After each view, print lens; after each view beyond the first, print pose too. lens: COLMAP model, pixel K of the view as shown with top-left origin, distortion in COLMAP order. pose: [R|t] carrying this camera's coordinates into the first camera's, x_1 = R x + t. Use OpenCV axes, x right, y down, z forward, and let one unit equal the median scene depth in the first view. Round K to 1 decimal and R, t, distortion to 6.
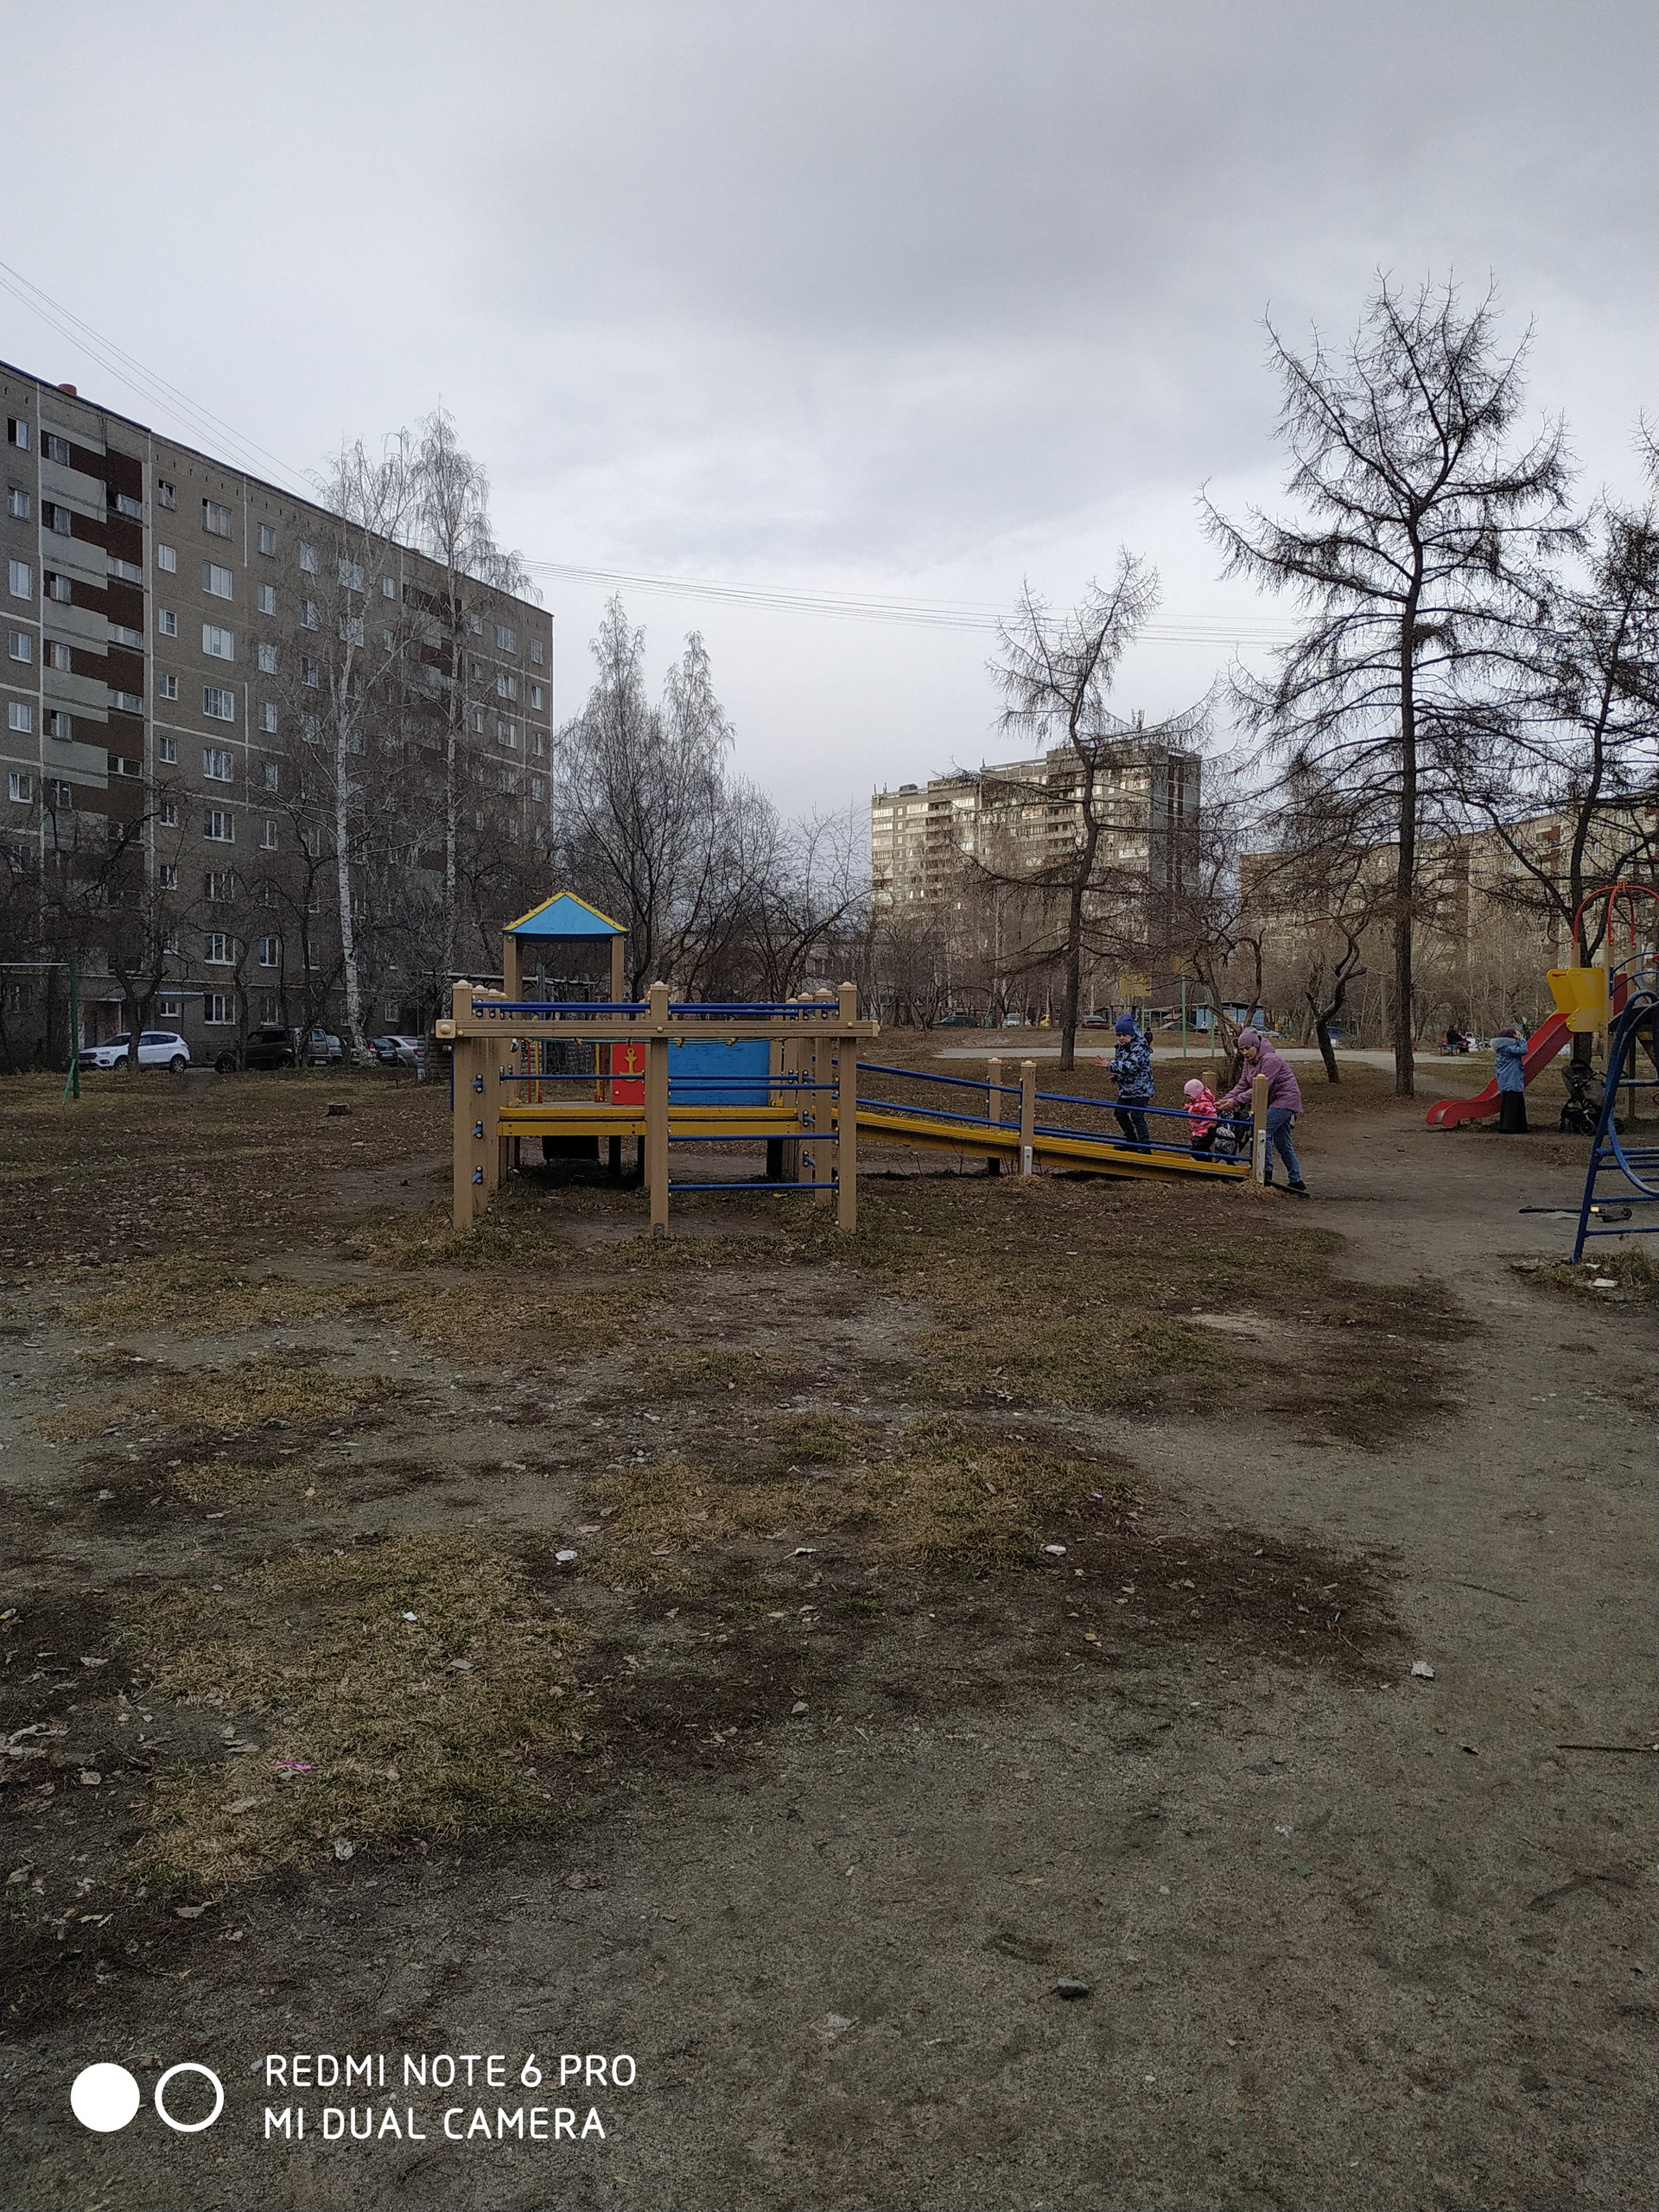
lens RADIAL K [[1628.8, 0, 822.3], [0, 1628.8, 1106.9], [0, 0, 1]] dist [0.001828, -0.005739]
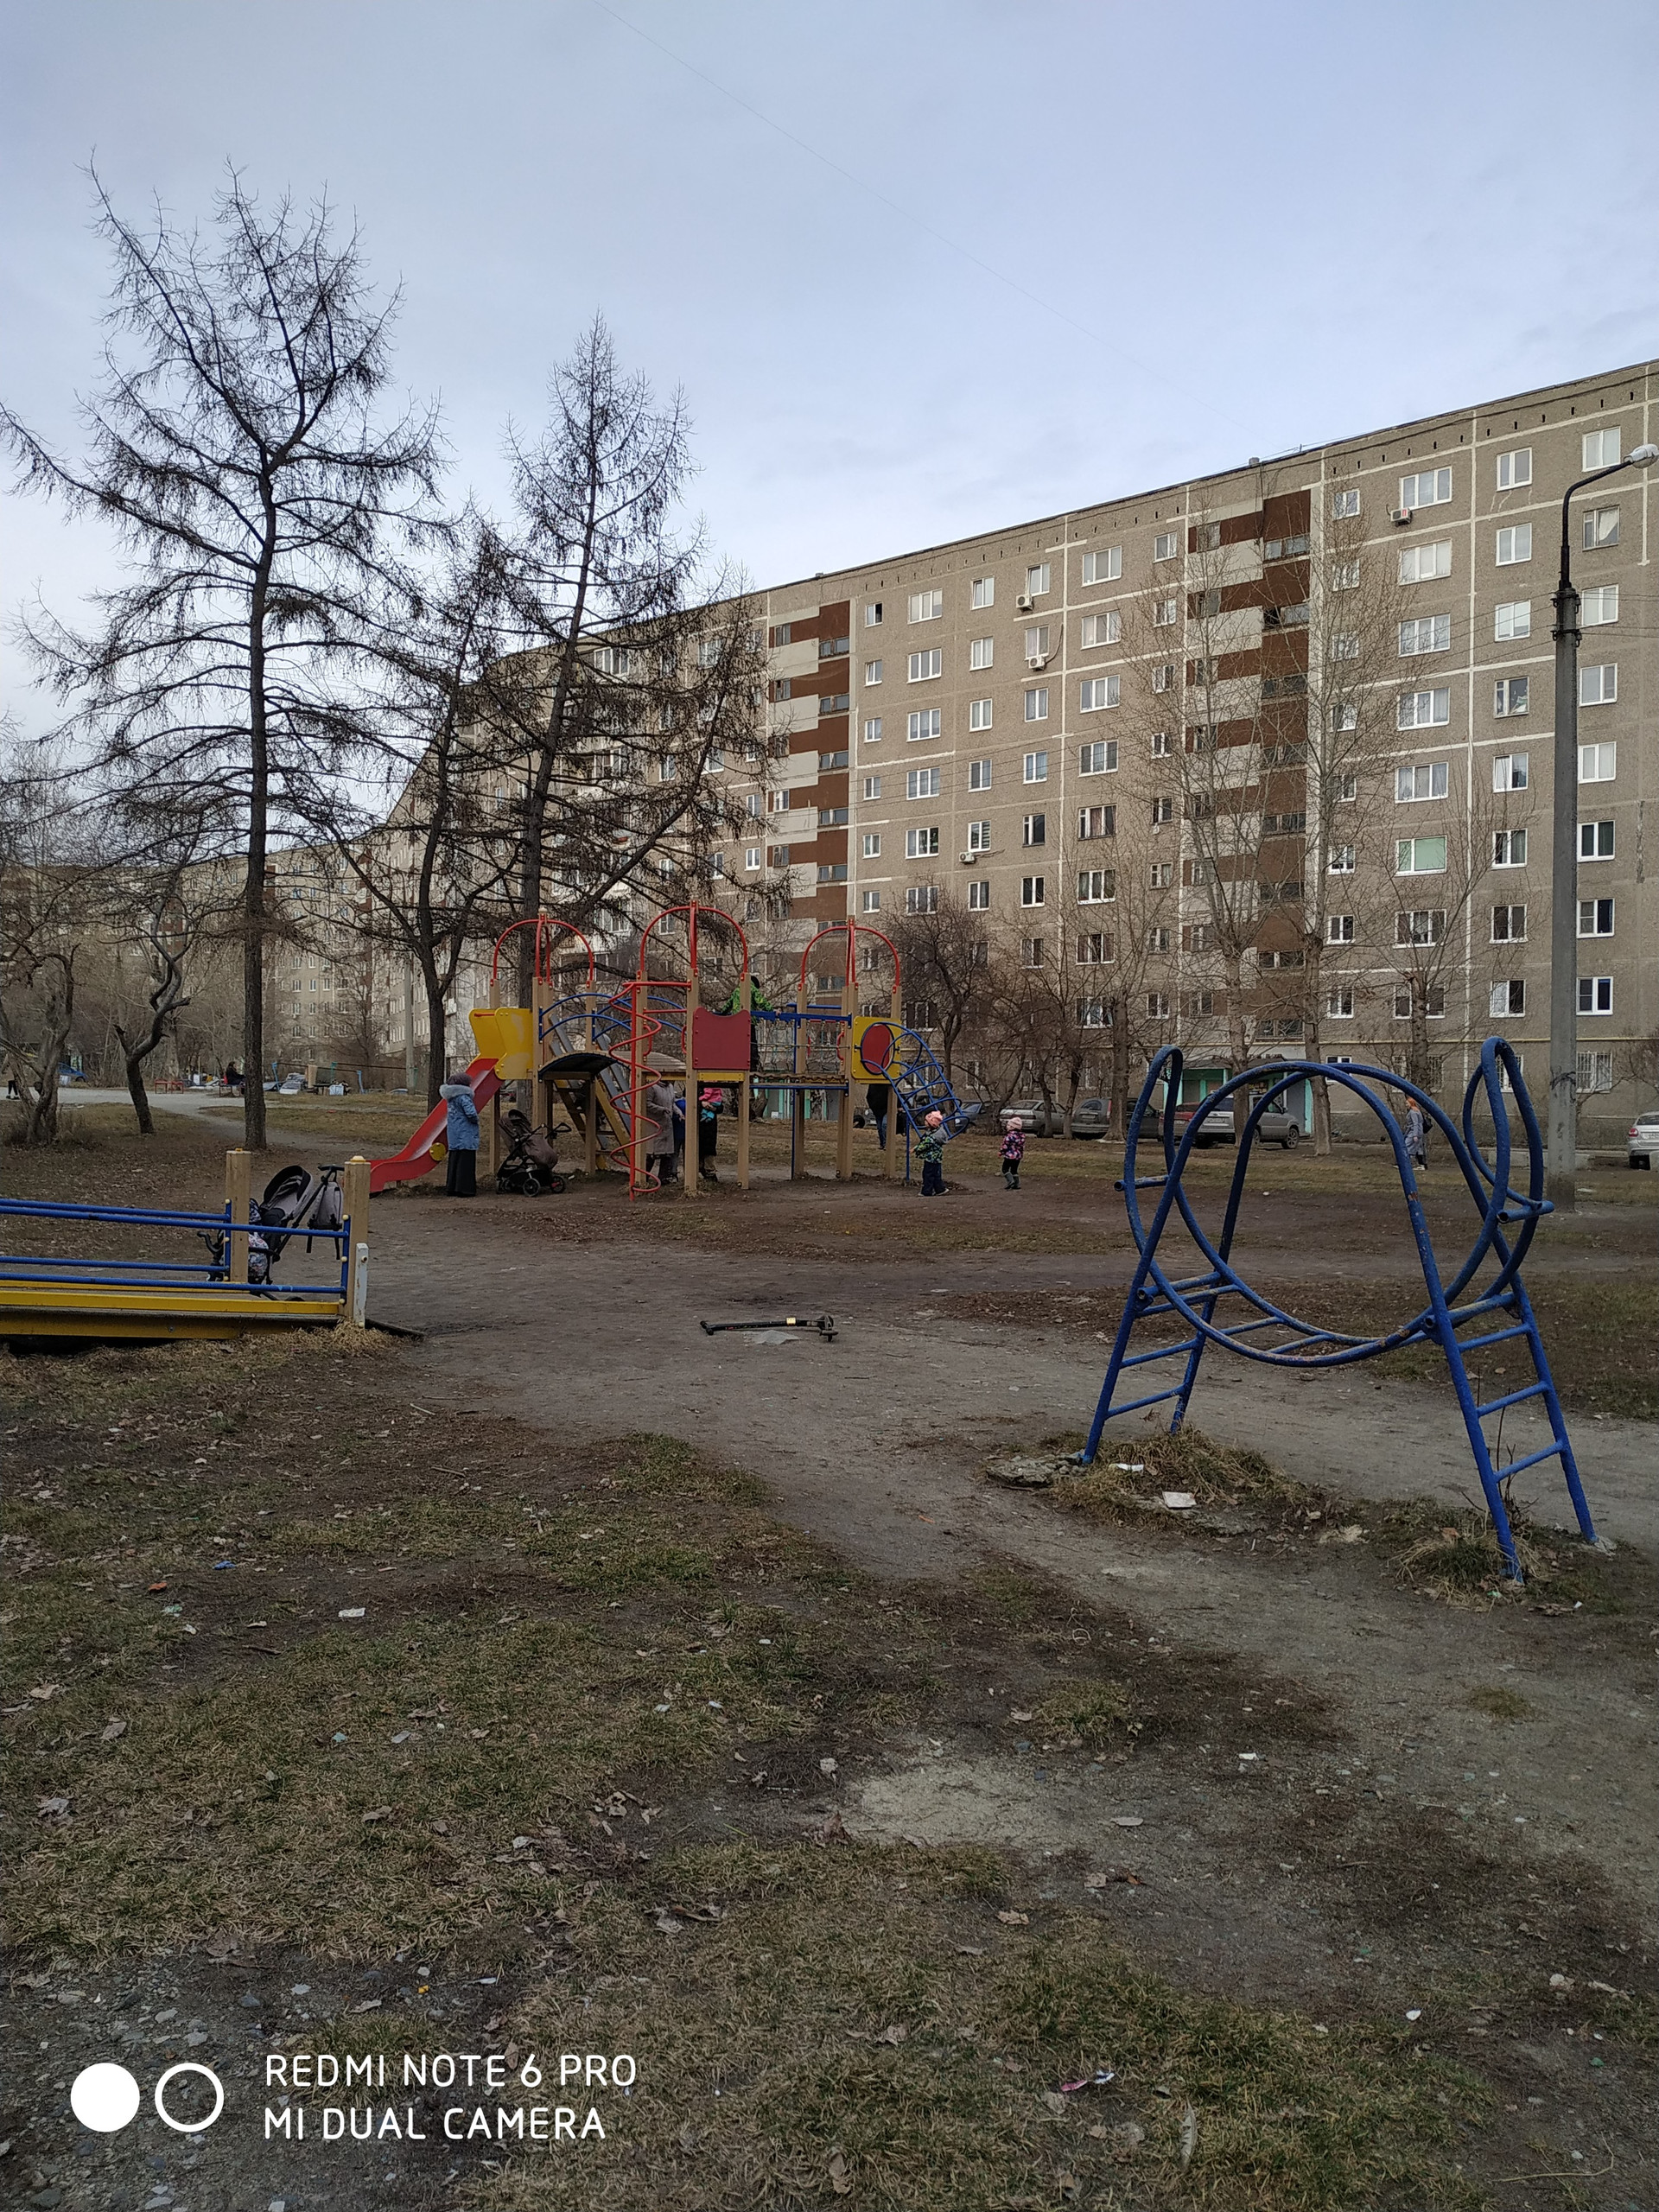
lens RADIAL K [[1628.8, 0, 822.3], [0, 1628.8, 1106.9], [0, 0, 1]] dist [0.001828, -0.005739]
pose [[0.720146, -0.011711, 0.693724, -0.022333], [0.025706, 0.999621, -0.009810, -0.014023], [-0.693347, 0.024898, 0.720174, 0.191826]]
